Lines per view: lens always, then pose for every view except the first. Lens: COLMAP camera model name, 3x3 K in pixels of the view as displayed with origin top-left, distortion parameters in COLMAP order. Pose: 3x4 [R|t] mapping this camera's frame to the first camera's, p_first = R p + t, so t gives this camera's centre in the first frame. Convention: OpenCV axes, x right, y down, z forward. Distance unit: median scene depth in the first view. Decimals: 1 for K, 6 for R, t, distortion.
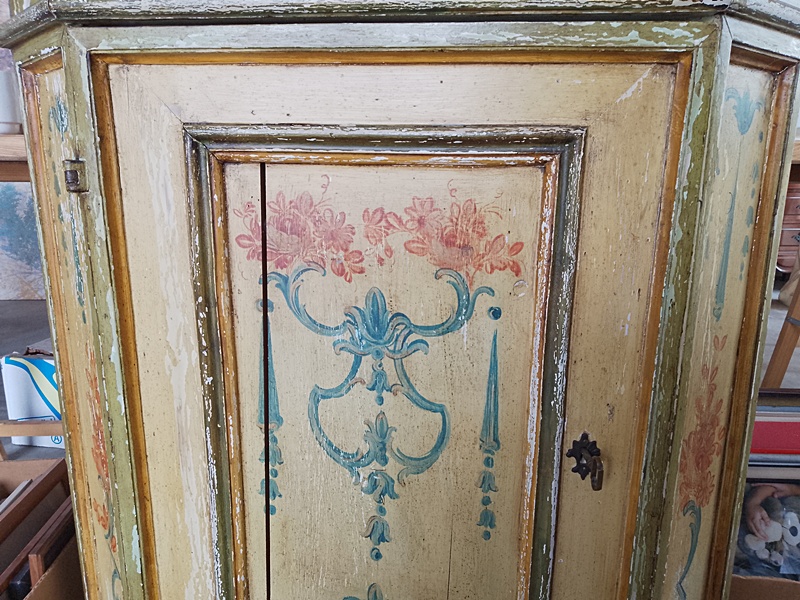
lens RADIAL K [[602.0, 0, 399.9], [0, 602.0, 301.0], [0, 0, 1]] dist [-0.001587, -0.006903]
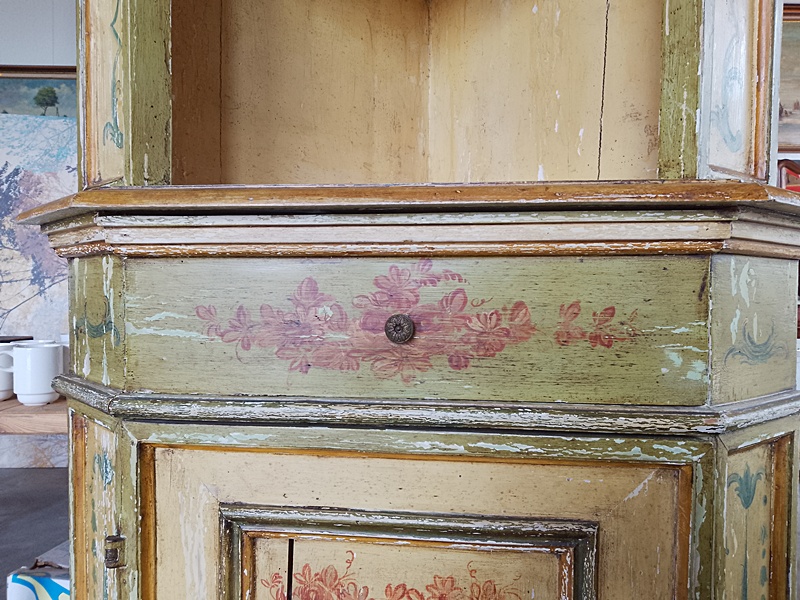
lens RADIAL K [[602.0, 0, 400.3], [0, 602.0, 299.1], [0, 0, 1]] dist [-0.001587, -0.006903]
pose [[0.999795, 0.000960, -0.020227, -0.016443], [-0.005247, 0.977040, -0.212993, -0.428806], [0.019558, 0.213056, 0.976844, -0.122319]]
